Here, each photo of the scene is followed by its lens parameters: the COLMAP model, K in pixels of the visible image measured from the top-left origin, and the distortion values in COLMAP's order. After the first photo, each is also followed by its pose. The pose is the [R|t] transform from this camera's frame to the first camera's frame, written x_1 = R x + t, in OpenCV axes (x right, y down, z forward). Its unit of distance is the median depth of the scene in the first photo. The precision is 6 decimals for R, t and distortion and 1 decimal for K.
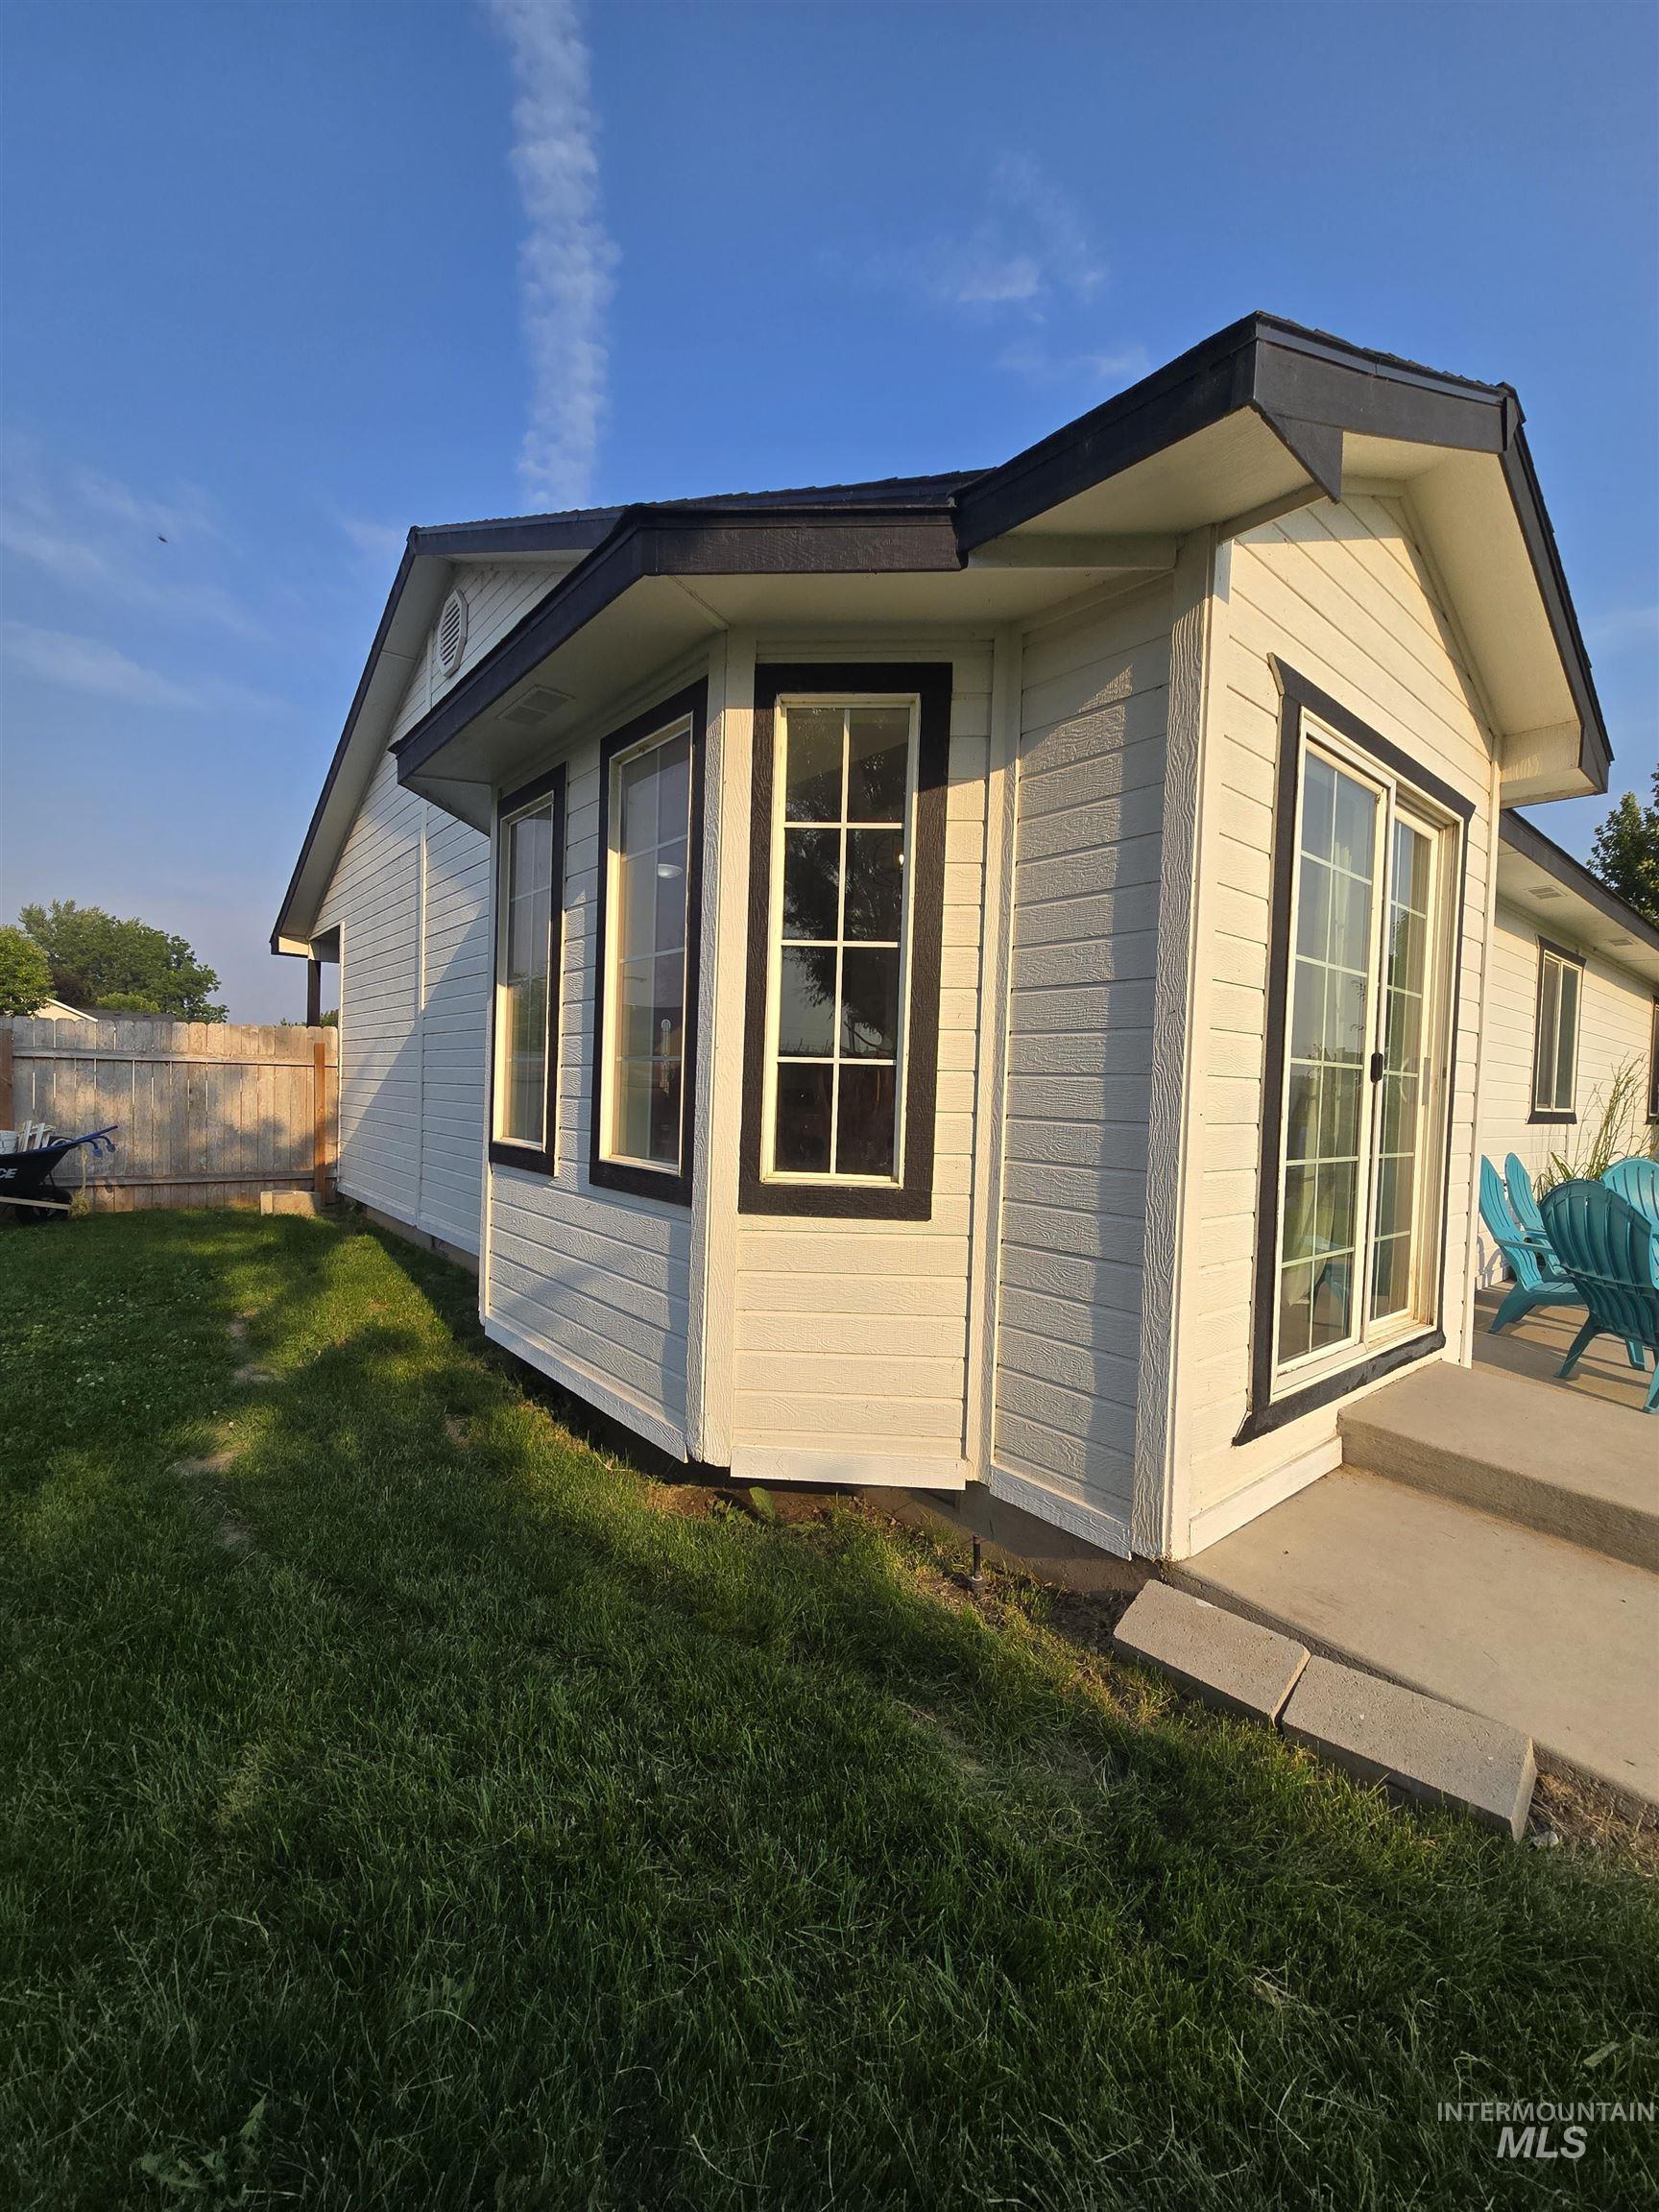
lens RADIAL K [[895.3, 0, 831.3], [0, 895.3, 1103.3], [0, 0, 1]] dist [0.004793, 0.000371]
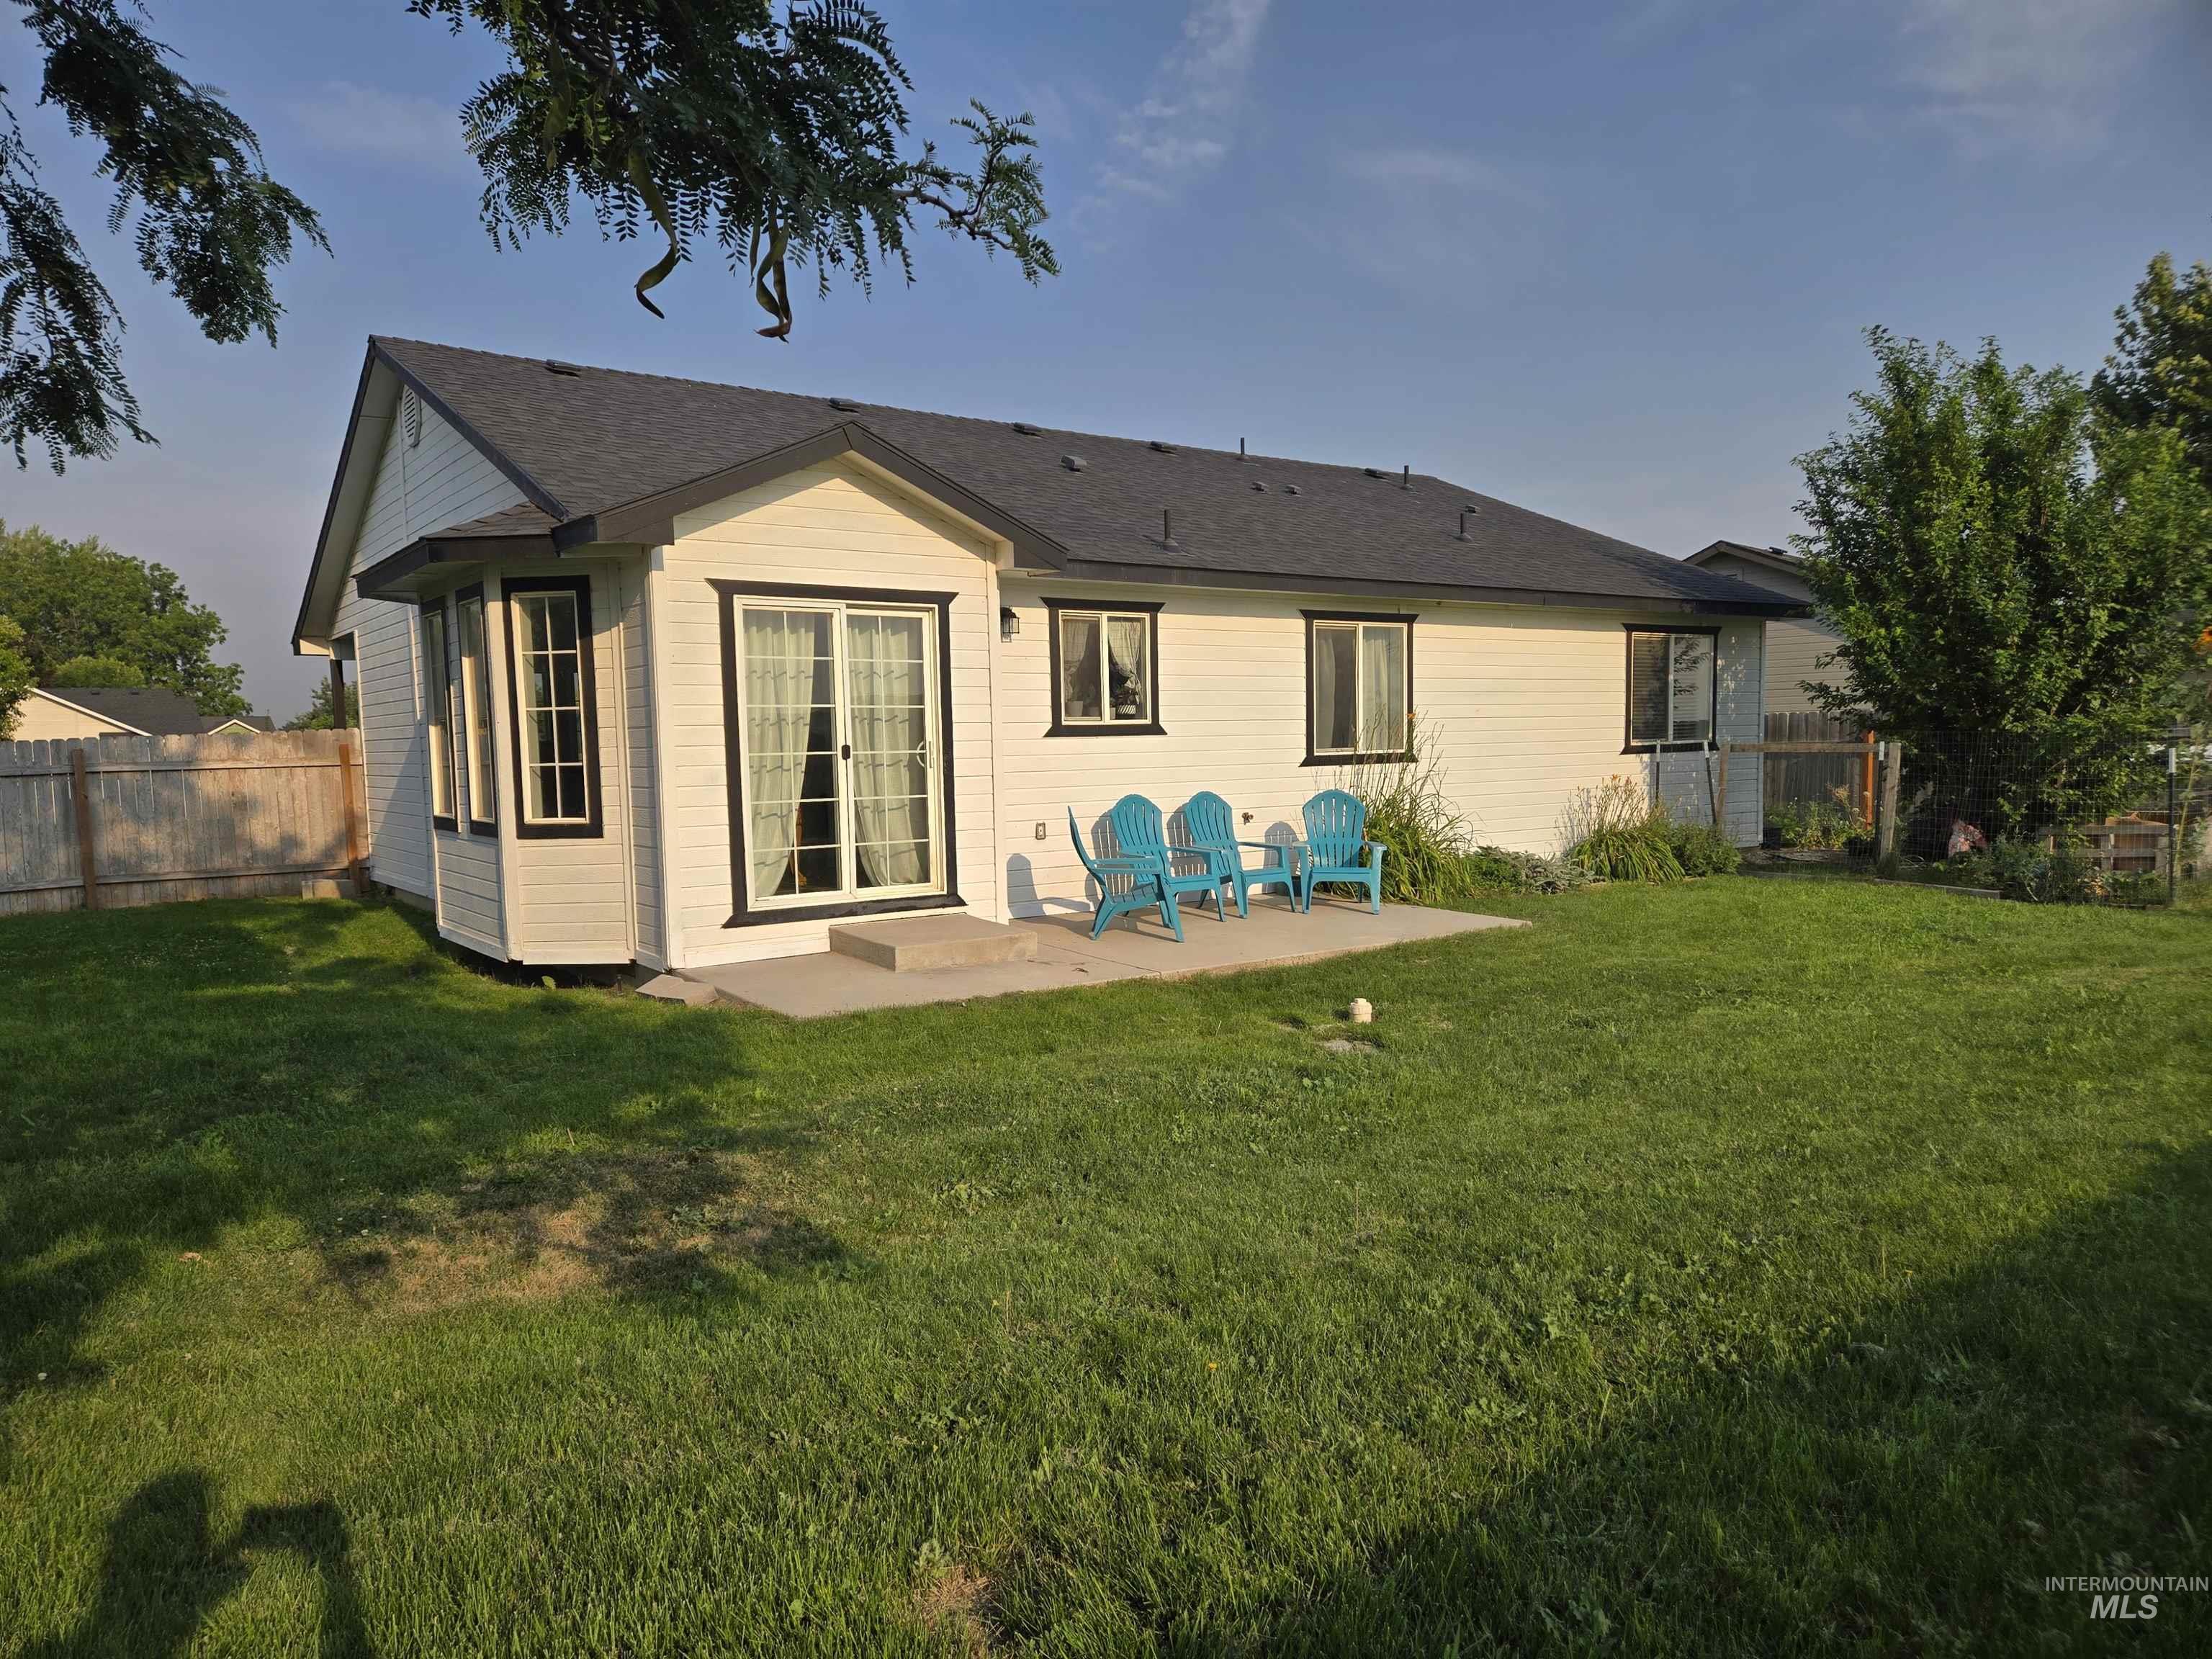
lens RADIAL K [[1473.8, 0, 1106.2], [0, 1473.8, 843.1], [0, 0, 1]] dist [0.053229, -0.003377]
pose [[0.996012, -0.047451, -0.075550, 0.507338], [0.051358, 0.997396, 0.050629, 0.008473], [0.072951, -0.054308, 0.995856, -0.783611]]
